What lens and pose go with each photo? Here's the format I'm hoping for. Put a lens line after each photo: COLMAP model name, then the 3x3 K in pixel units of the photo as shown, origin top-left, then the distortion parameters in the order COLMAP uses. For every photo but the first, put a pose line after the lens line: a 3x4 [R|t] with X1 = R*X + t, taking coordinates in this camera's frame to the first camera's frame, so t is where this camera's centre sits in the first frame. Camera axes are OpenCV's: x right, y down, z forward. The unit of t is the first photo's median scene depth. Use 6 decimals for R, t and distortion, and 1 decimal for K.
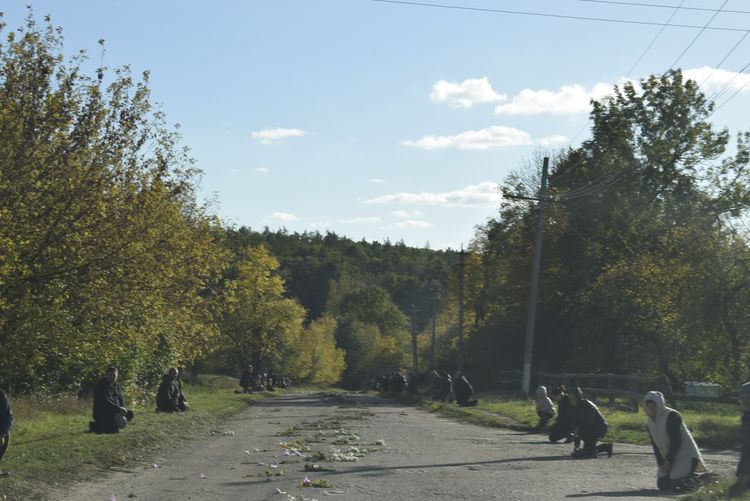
lens RADIAL K [[1766.6, 0, 374.9], [0, 1766.6, 250.4], [0, 0, 1]] dist [0.004972, 0.000000]
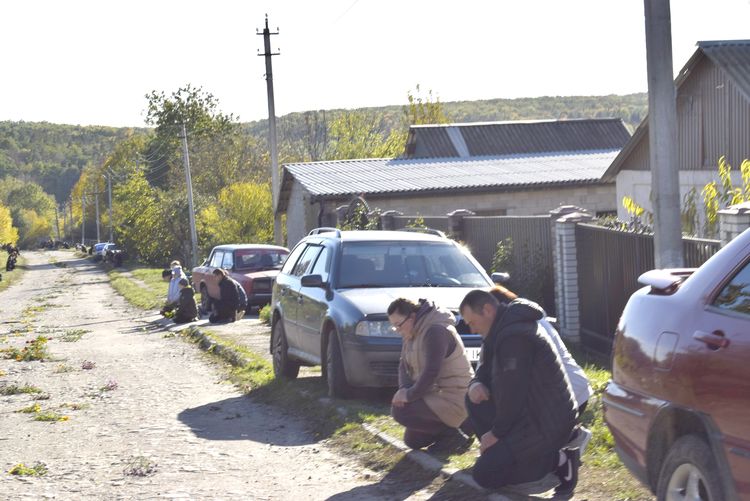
lens RADIAL K [[1766.6, 0, 375.0], [0, 1766.6, 250.6], [0, 0, 1]] dist [0.004972, 0.000000]
pose [[0.978268, -0.076777, 0.192603, -0.007295], [0.060626, 0.994238, 0.088403, -0.039749], [-0.198281, -0.074805, 0.977286, -0.566555]]
